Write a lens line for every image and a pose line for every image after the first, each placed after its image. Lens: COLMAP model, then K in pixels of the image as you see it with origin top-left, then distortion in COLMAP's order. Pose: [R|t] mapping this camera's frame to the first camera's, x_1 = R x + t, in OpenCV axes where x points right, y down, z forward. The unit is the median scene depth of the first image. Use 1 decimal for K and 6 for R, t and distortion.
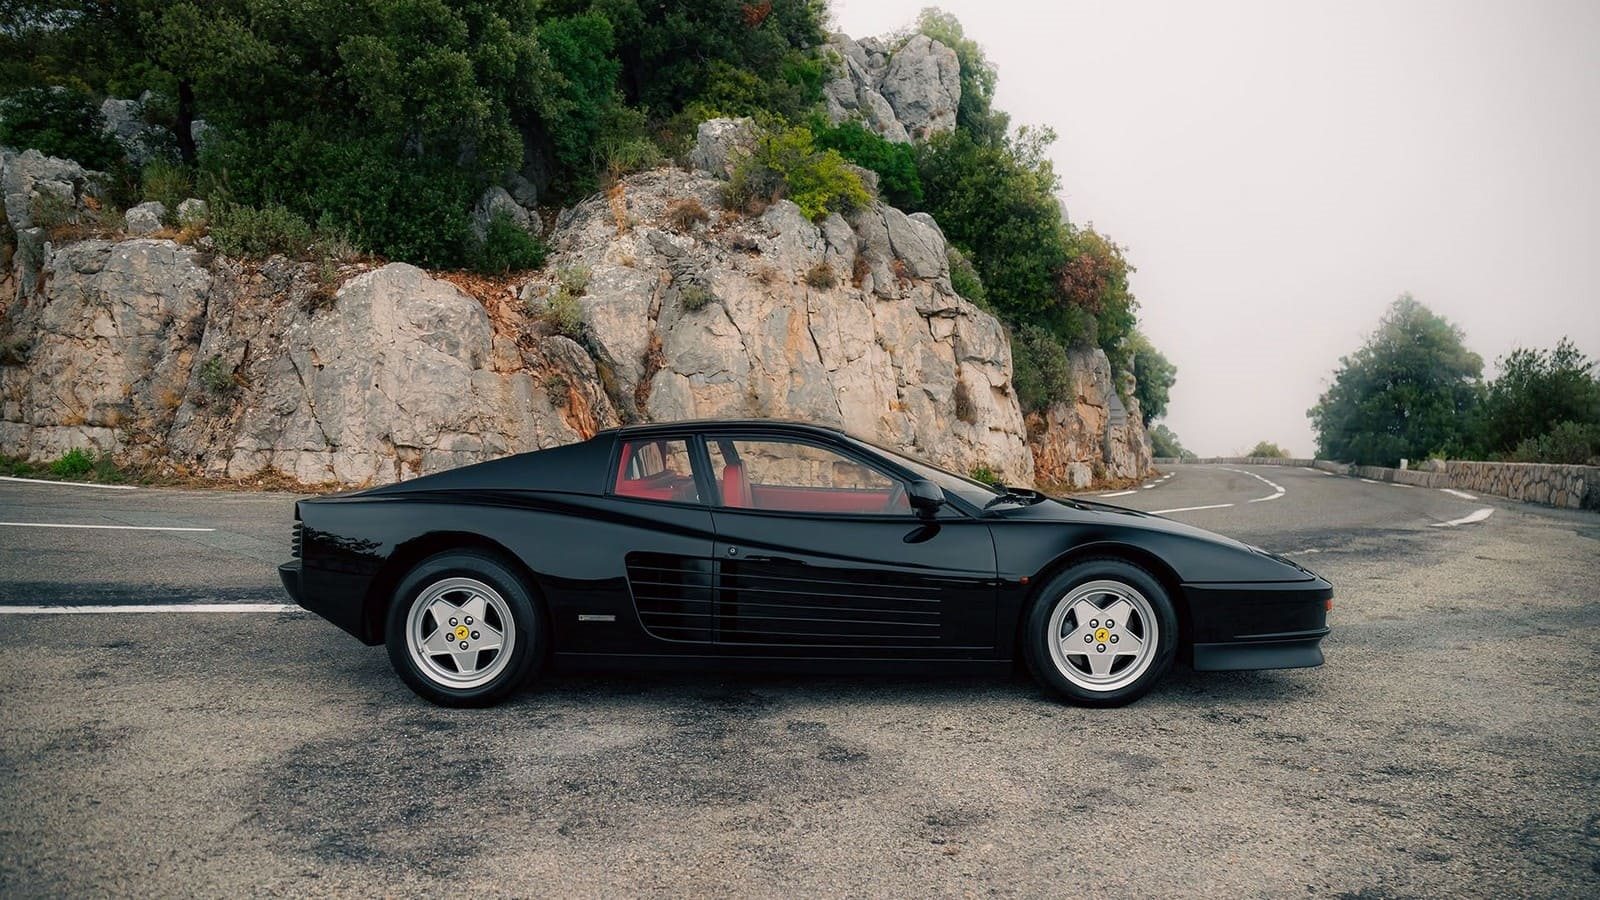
lens RADIAL K [[1182.5, 0, 807.9], [0, 1182.5, 486.6], [0, 0, 1]] dist [-0.070819, 0.099610]
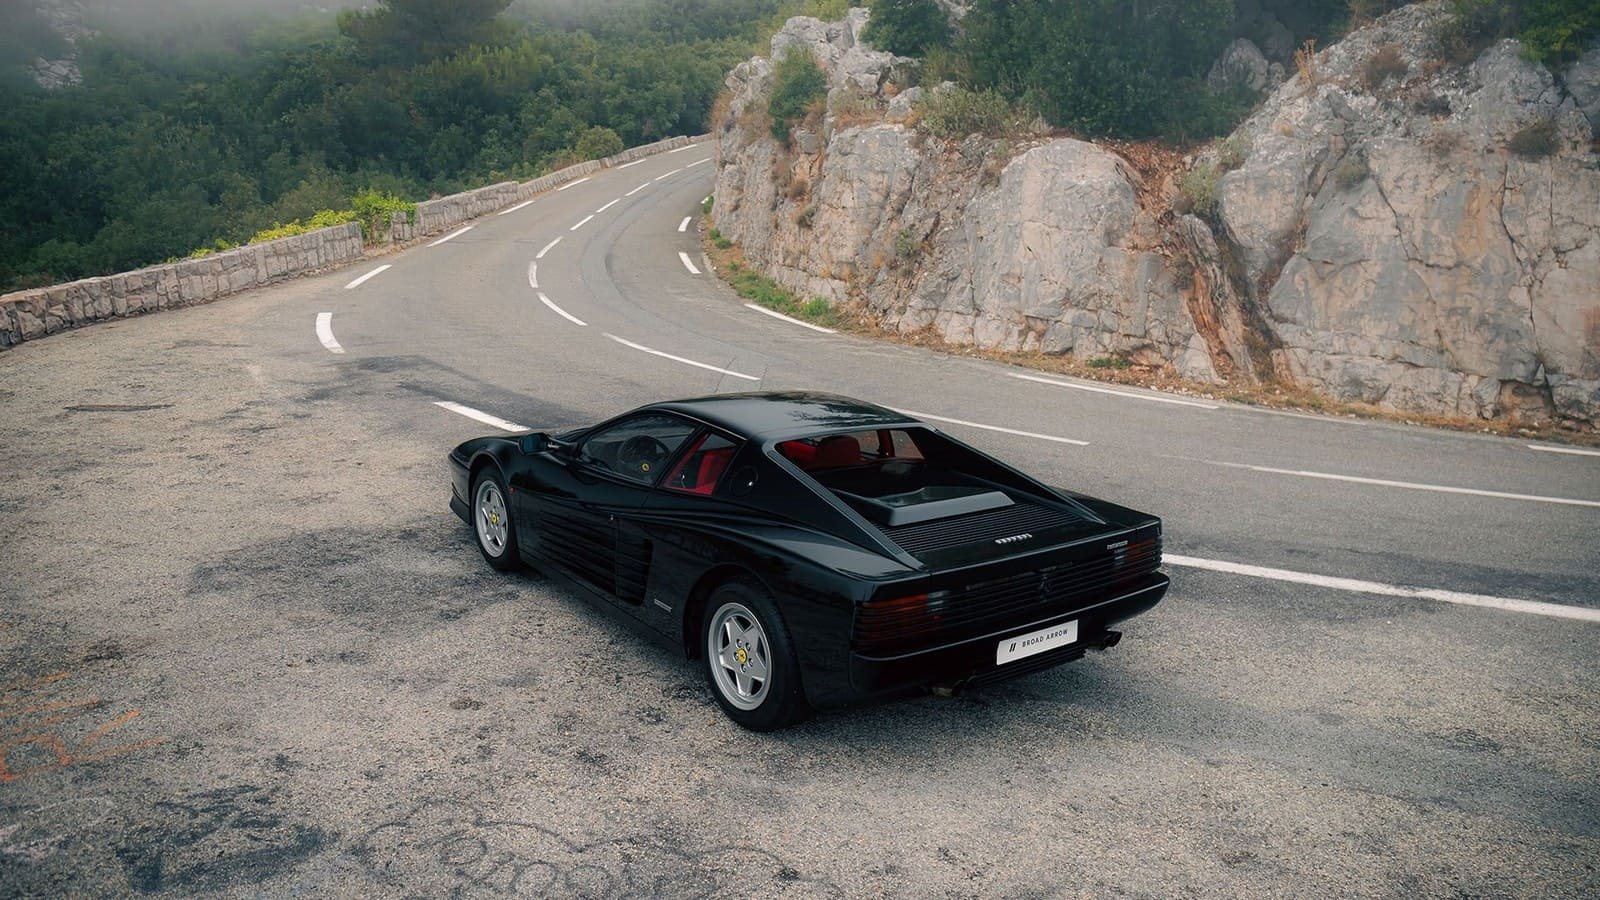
lens RADIAL K [[1253.8, 0, 789.2], [0, 1253.8, 468.0], [0, 0, 1]] dist [-0.032555, 0.086485]
pose [[0.616501, 0.183089, -0.765770, 0.390053], [-0.080362, 0.982140, 0.170125, -0.069230], [0.783242, -0.043344, 0.620204, 0.097702]]
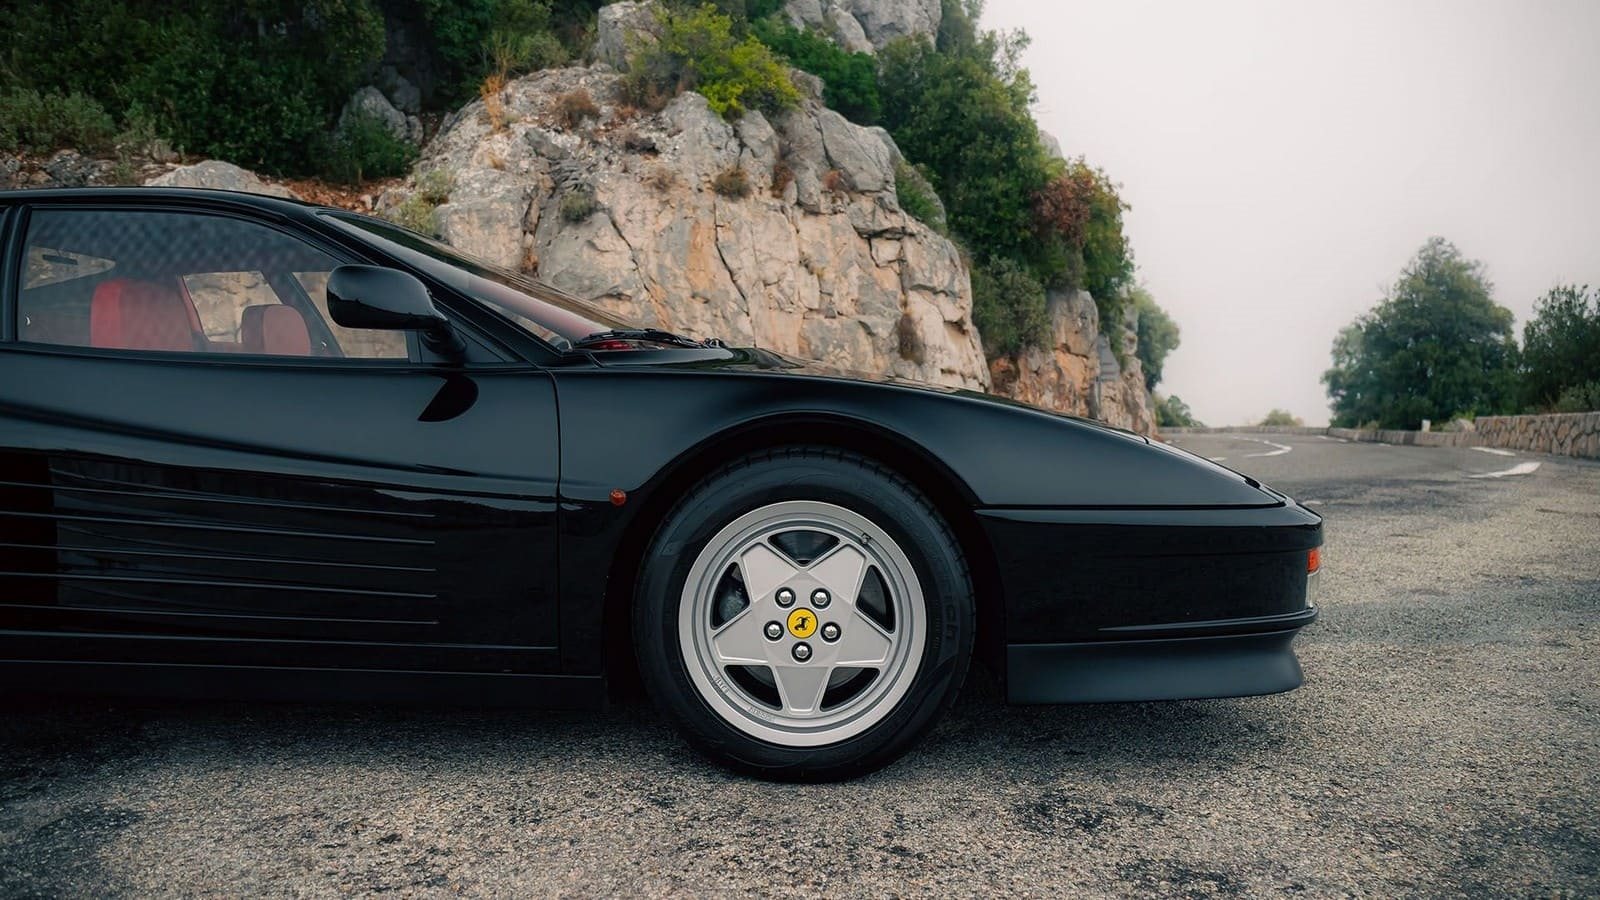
lens RADIAL K [[1181.9, 0, 810.7], [0, 1181.9, 494.7], [0, 0, 1]] dist [-0.080762, 0.088546]
pose [[0.999930, 0.005009, -0.010756, 0.078489], [-0.004711, 0.999610, 0.027530, 0.019700], [0.010890, -0.027478, 0.999563, 0.167502]]
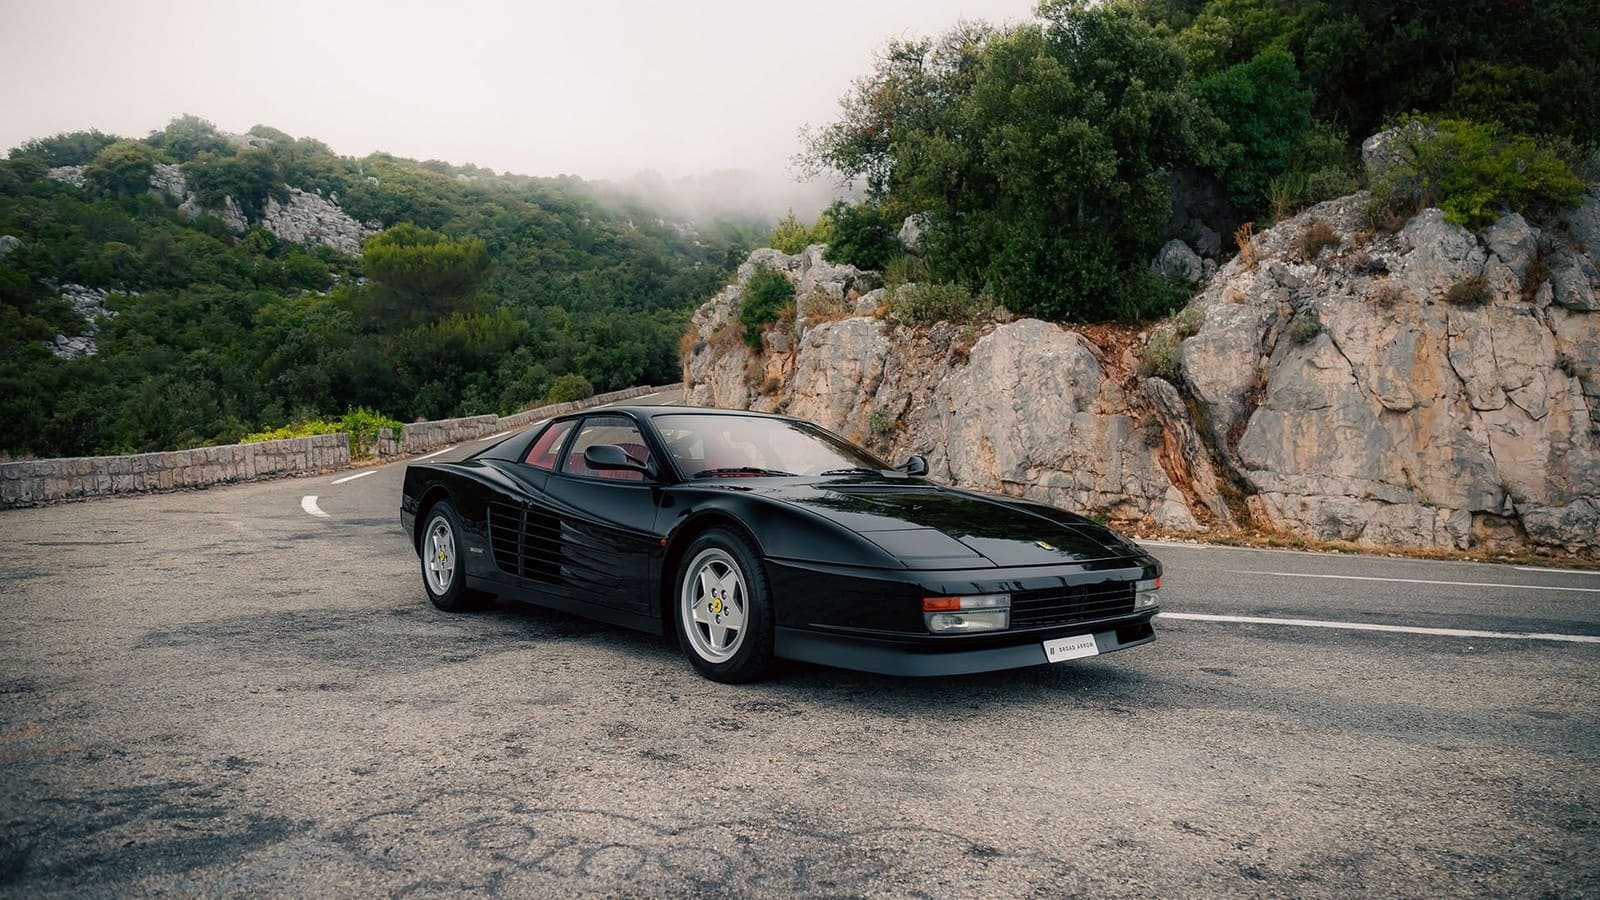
lens RADIAL K [[1137.6, 0, 798.8], [0, 1137.6, 488.1], [0, 0, 1]] dist [-0.062634, 0.087728]
pose [[0.662226, 0.019001, -0.749063, 0.304659], [-0.063644, 0.997492, -0.030963, 0.016542], [0.746596, 0.068178, 0.661775, 0.127216]]
